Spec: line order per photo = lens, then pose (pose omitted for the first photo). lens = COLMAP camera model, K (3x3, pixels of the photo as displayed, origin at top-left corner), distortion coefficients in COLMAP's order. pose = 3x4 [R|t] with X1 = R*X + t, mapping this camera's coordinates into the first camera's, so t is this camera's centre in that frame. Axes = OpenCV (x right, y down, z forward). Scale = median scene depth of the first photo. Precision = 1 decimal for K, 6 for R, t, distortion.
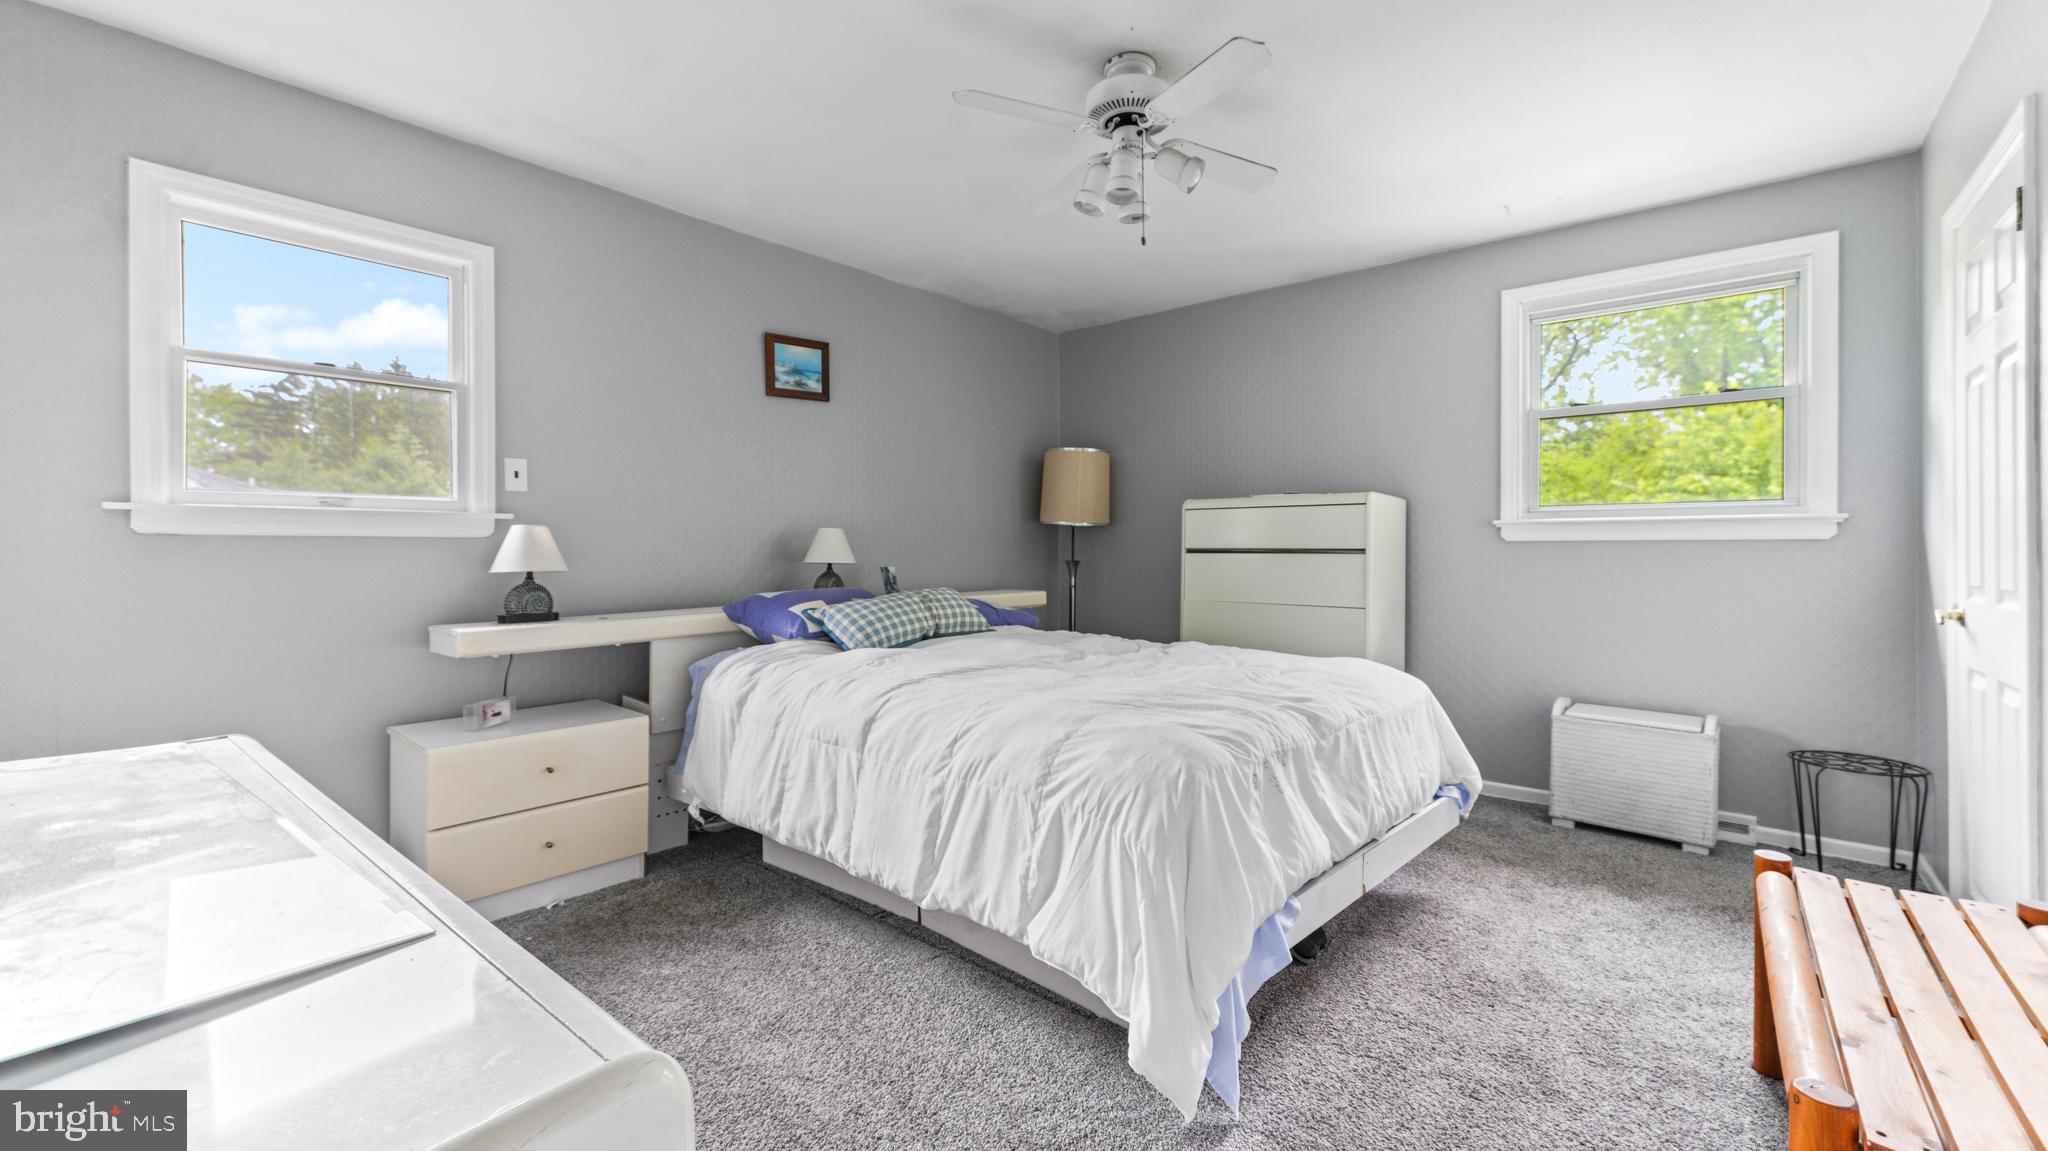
lens RADIAL K [[827.7, 0, 1014.6], [0, 827.7, 560.2], [0, 0, 1]] dist [0.002423, 0.000267]
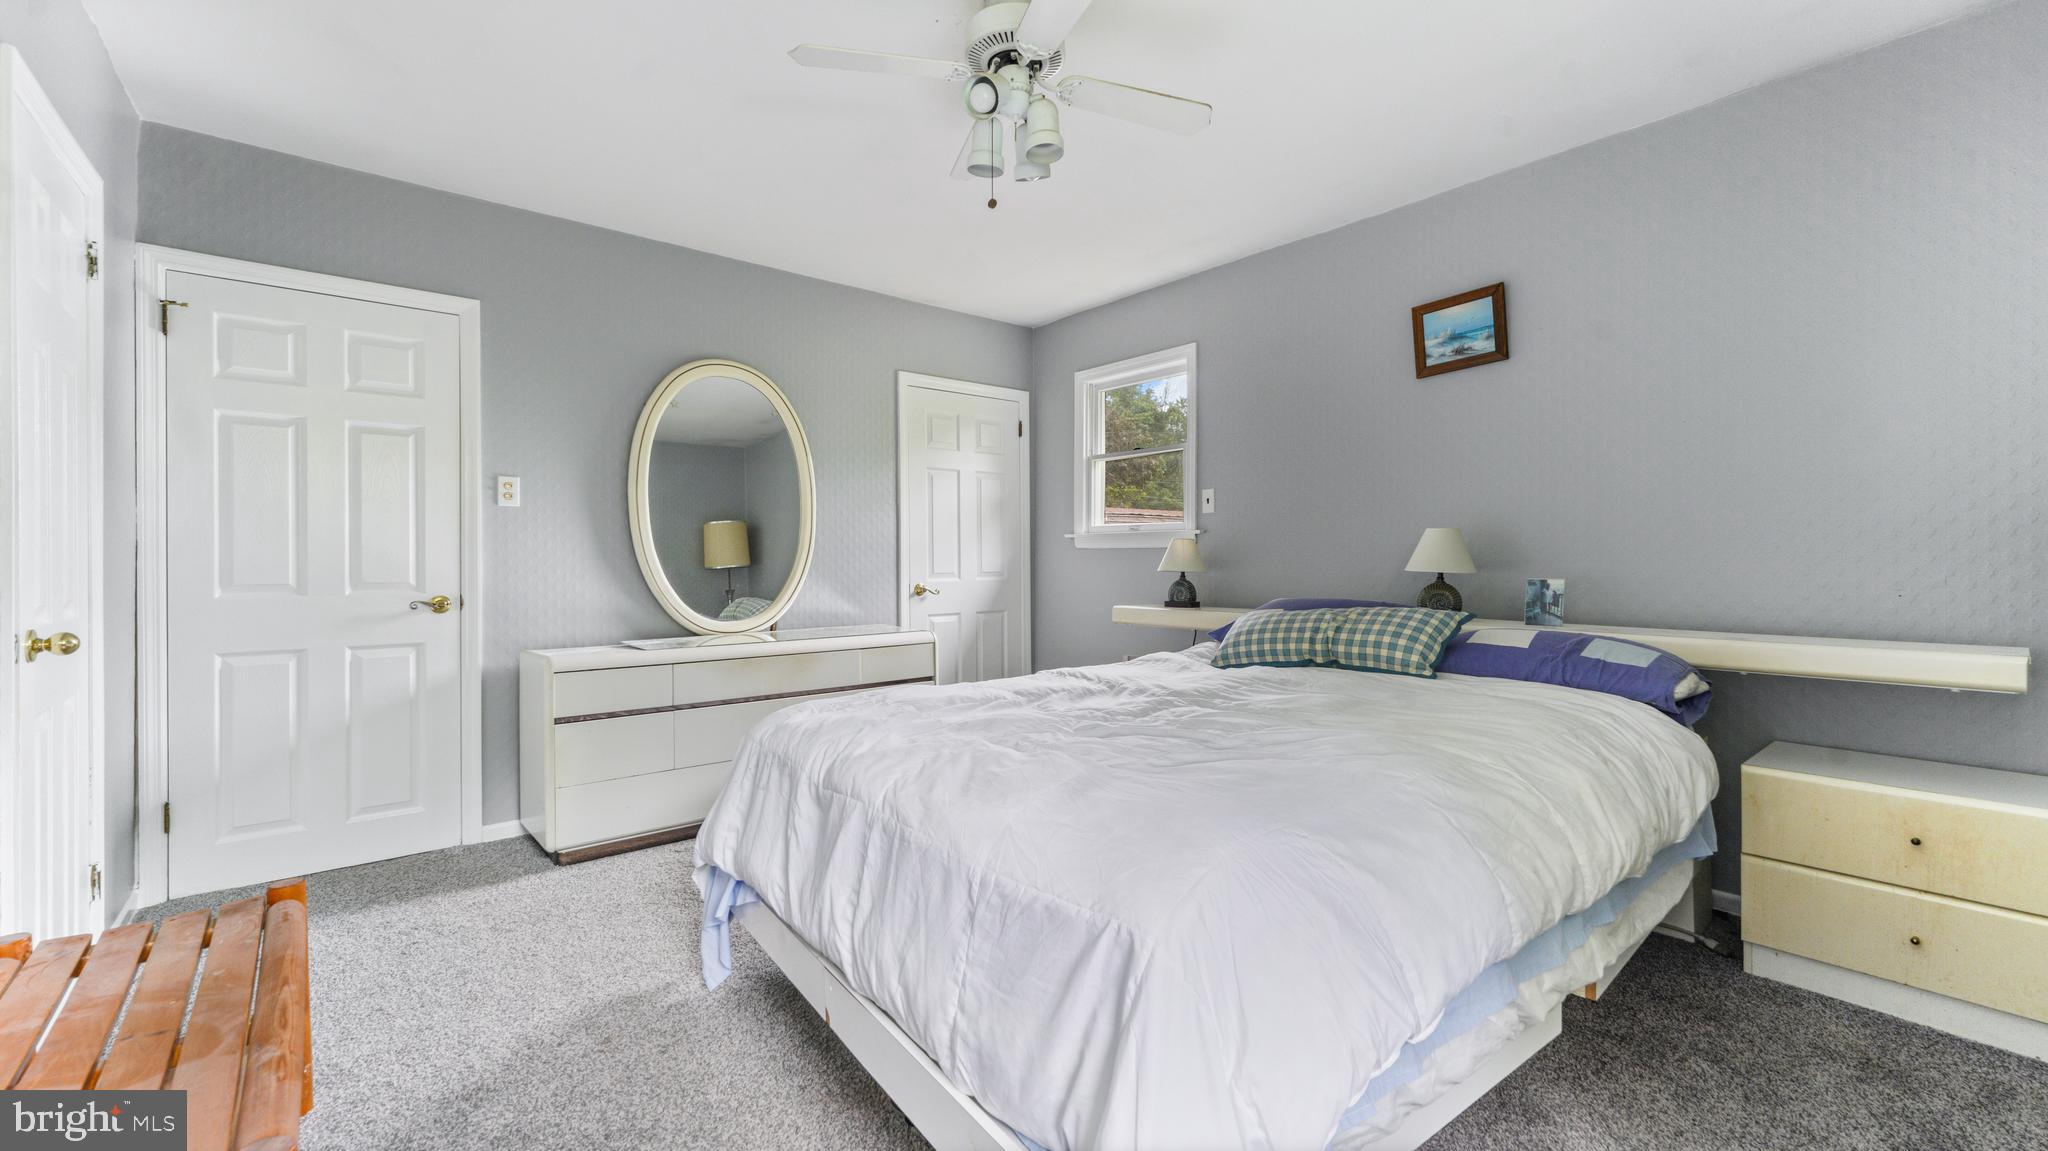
lens RADIAL K [[827.7, 0, 1013.9], [0, 827.7, 566.4], [0, 0, 1]] dist [0.002423, 0.000267]
pose [[-0.163764, 0.017799, -0.986339, 0.676265], [0.000390, 0.999838, 0.017978, -0.016083], [0.986499, 0.002560, -0.163744, 0.758205]]
